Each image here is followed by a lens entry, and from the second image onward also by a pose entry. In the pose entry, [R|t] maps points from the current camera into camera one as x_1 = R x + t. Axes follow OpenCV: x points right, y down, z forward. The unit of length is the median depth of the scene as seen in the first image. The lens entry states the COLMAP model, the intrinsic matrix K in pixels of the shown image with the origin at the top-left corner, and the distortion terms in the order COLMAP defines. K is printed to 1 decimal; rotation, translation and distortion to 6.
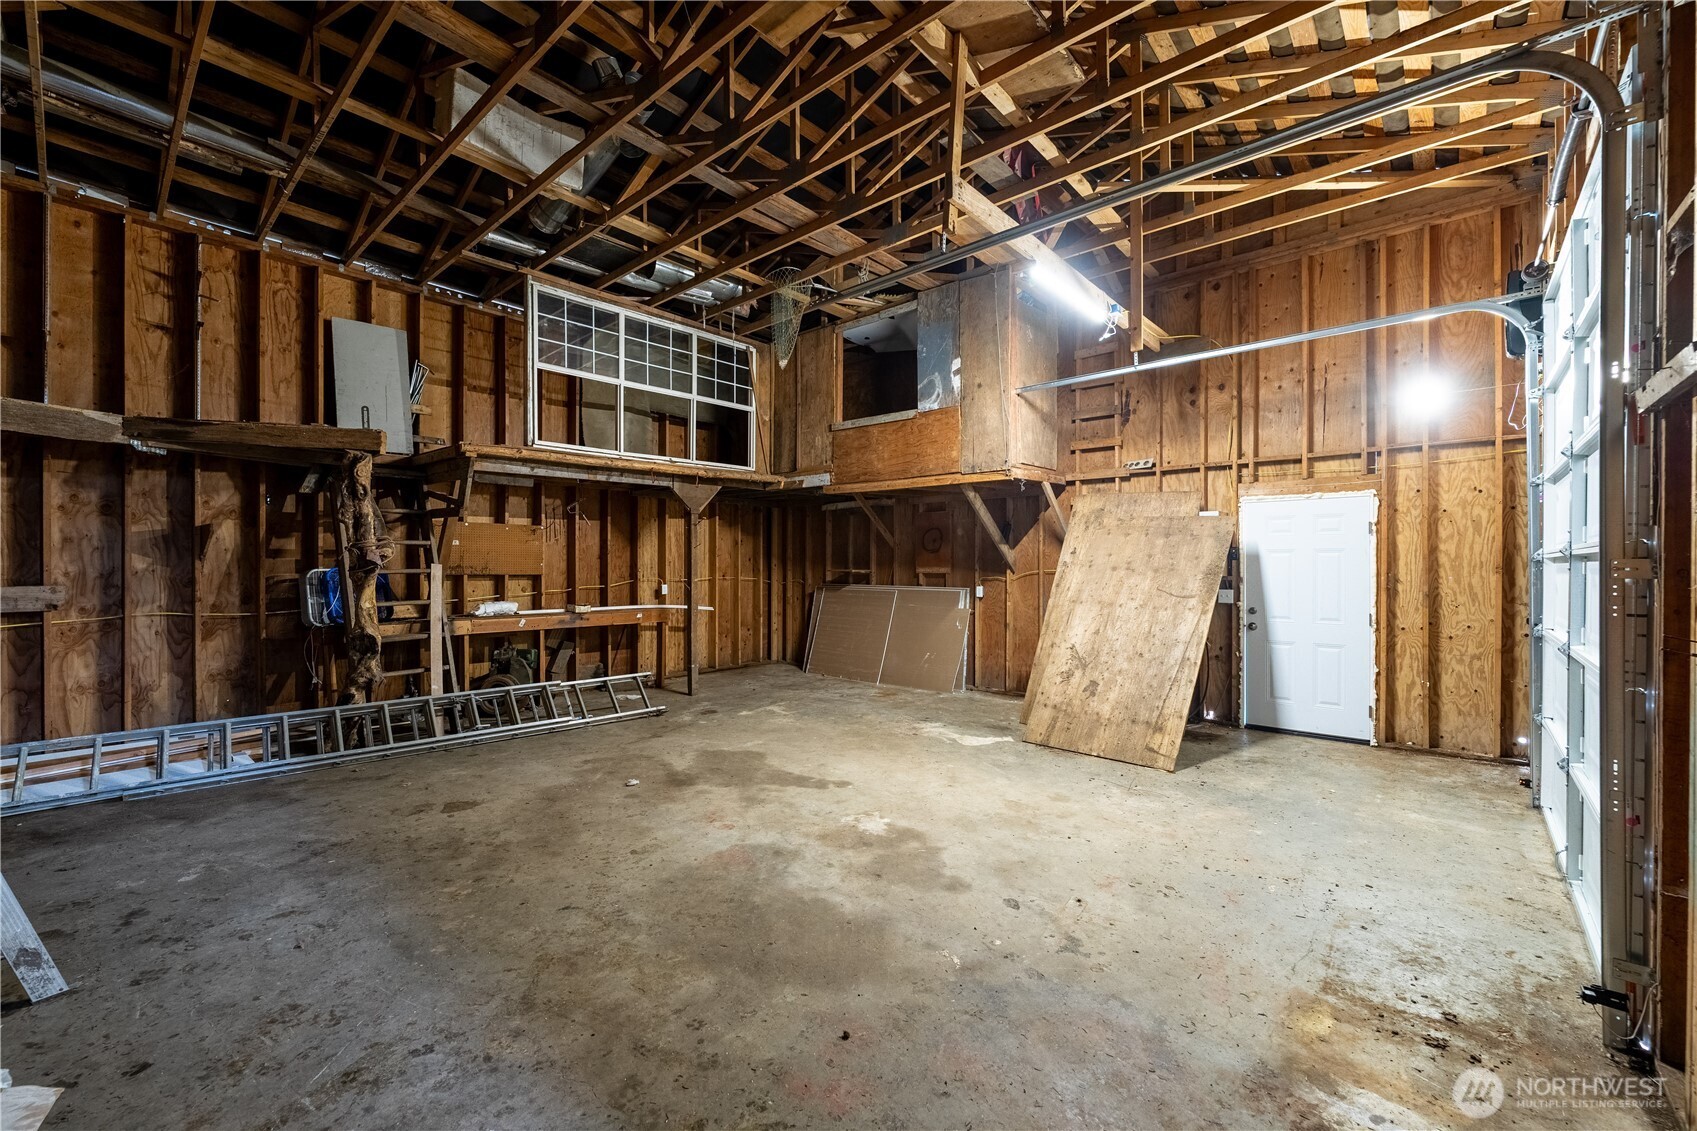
lens RADIAL K [[688.2, 0, 844.0], [0, 688.2, 564.8], [0, 0, 1]] dist [-0.002310, -0.000238]
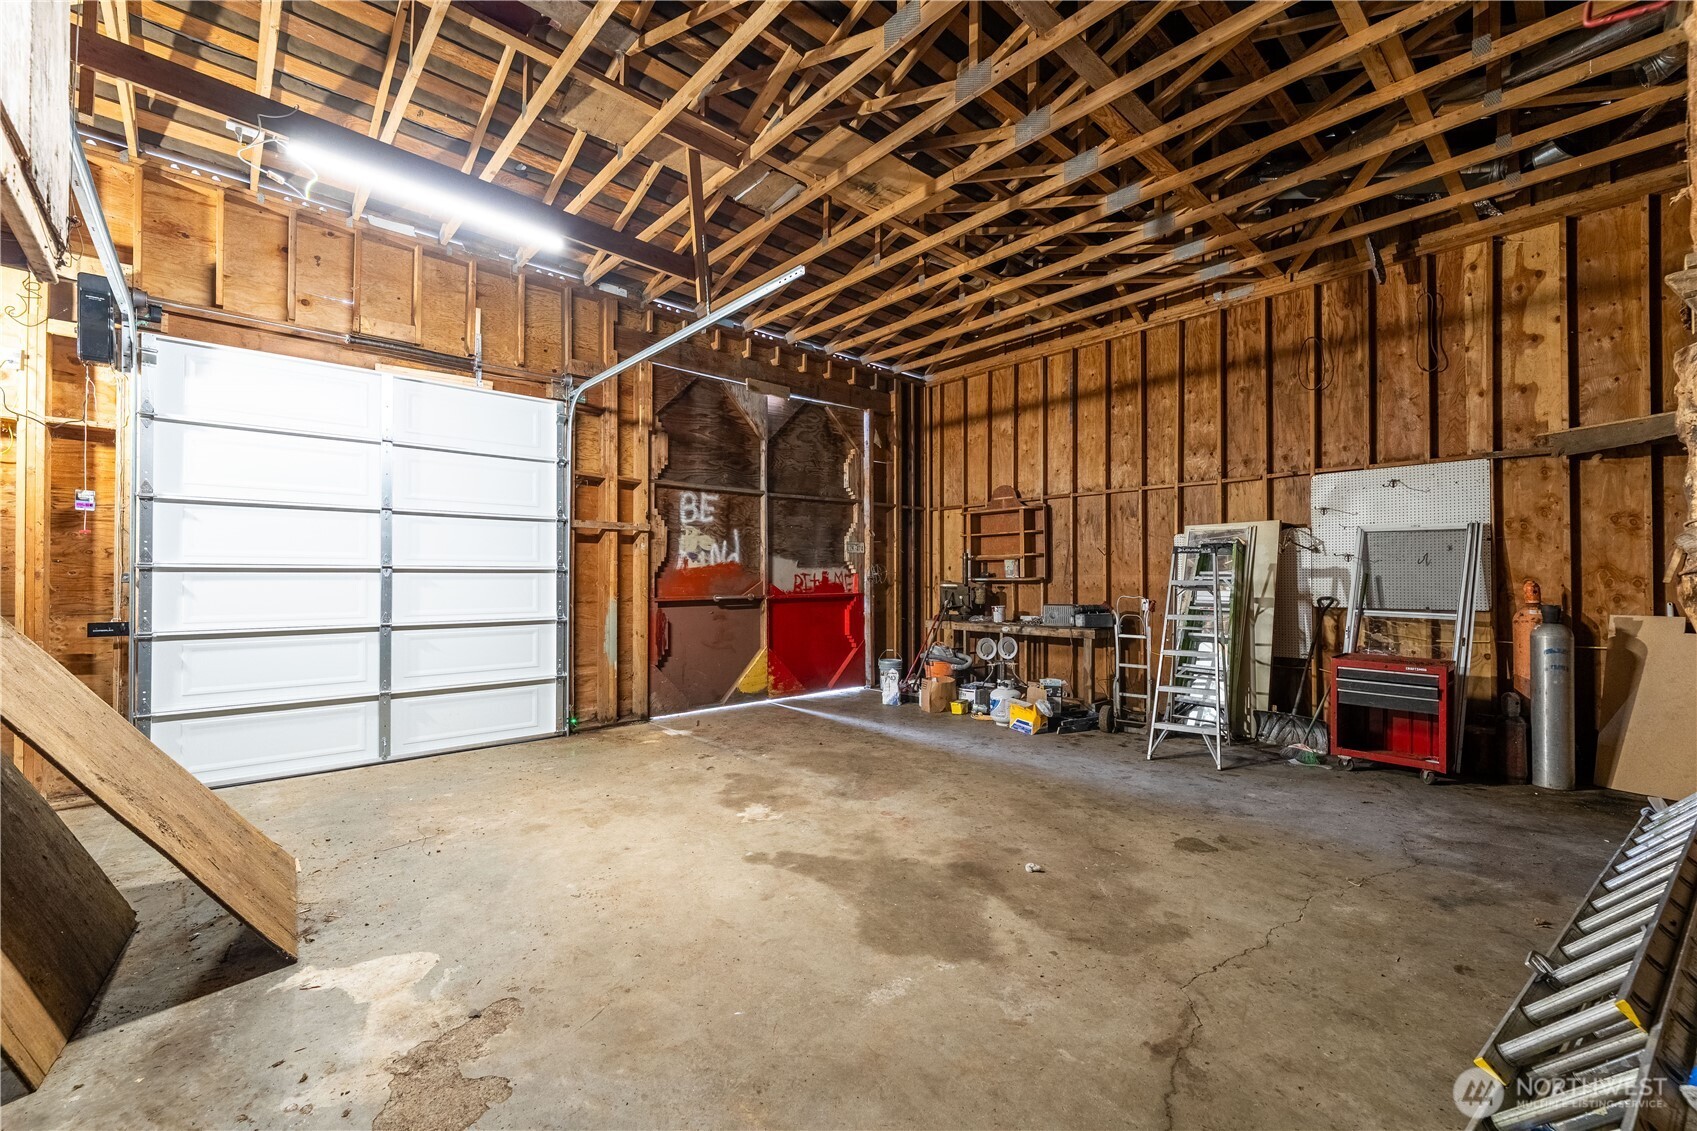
lens RADIAL K [[688.3, 0, 850.5], [0, 688.3, 561.6], [0, 0, 1]] dist [-0.001232, -0.000201]
pose [[-0.995034, -0.001044, 0.099533, -0.199302], [-0.003491, 0.999696, -0.024418, 0.004807], [-0.099477, -0.024644, -0.994735, 1.914117]]
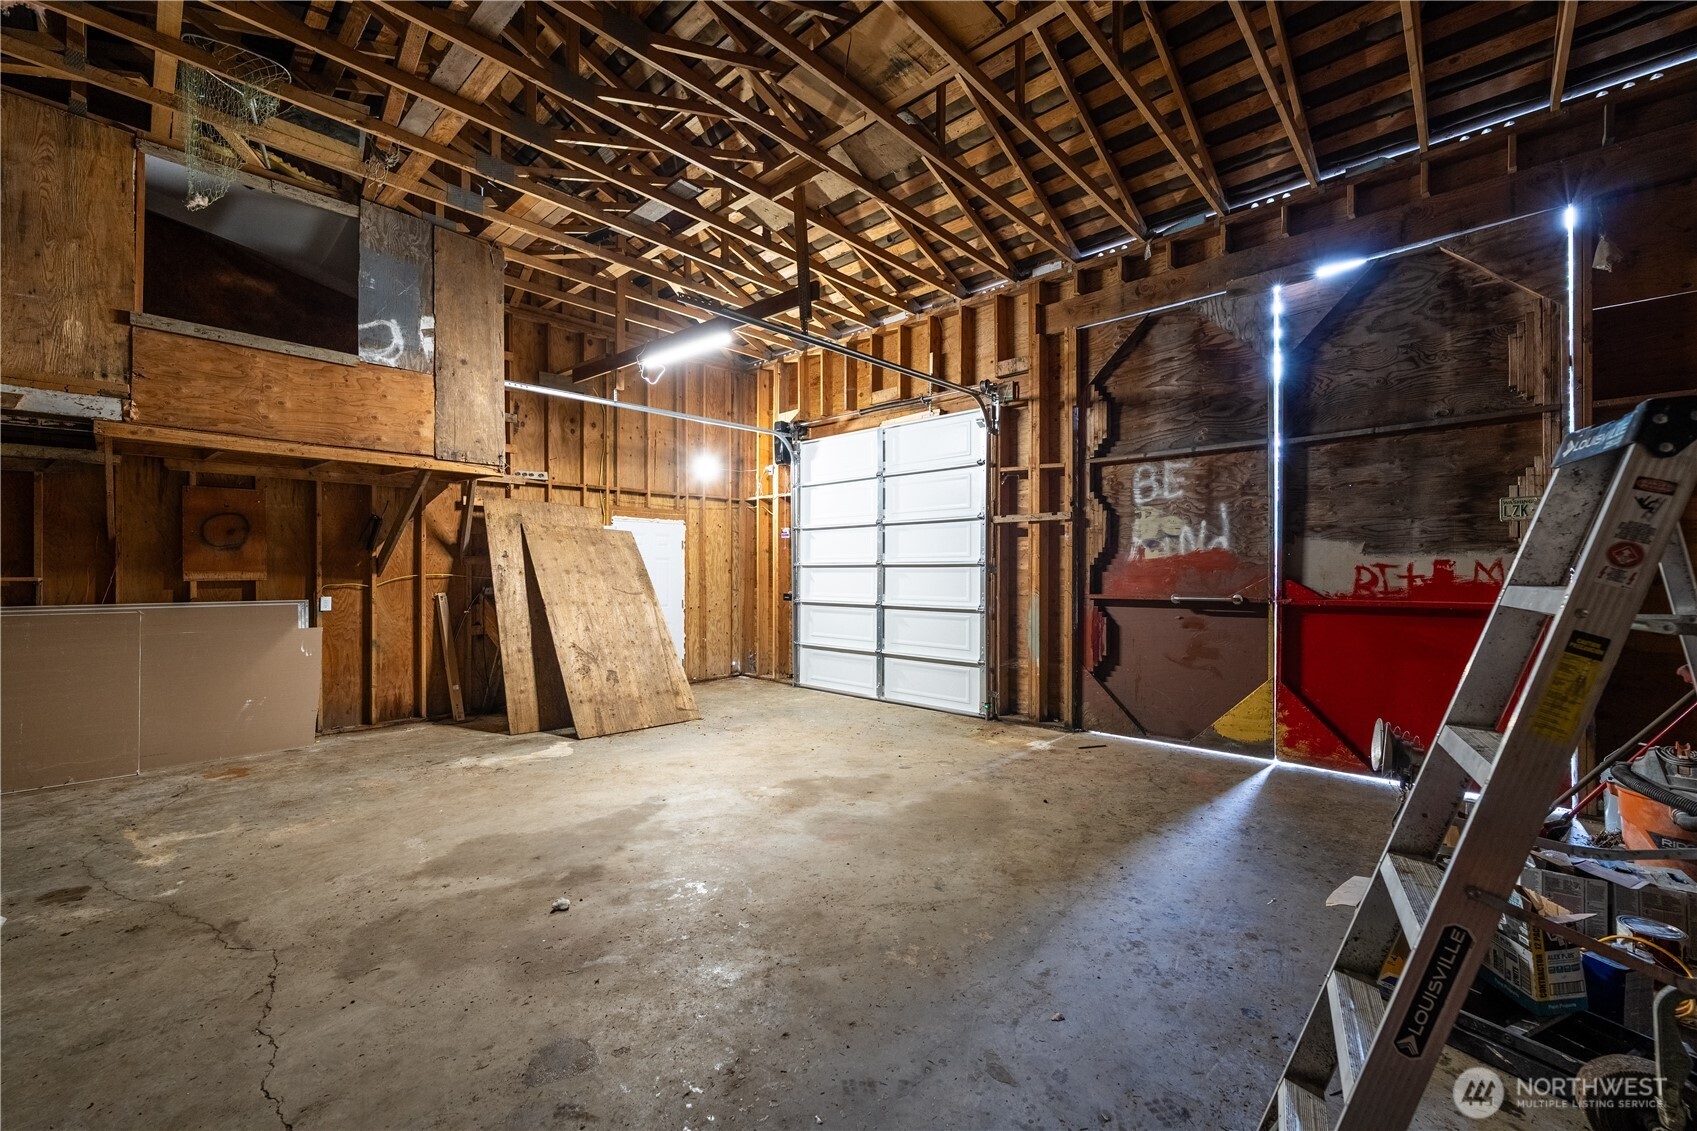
lens RADIAL K [[688.3, 0, 850.5], [0, 688.3, 561.6], [0, 0, 1]] dist [-0.001232, -0.000201]
pose [[0.022035, 0.009877, 0.999708, -1.031716], [-0.001521, 0.999950, -0.009846, -0.000873], [-0.999756, -0.001304, 0.022049, 0.771594]]
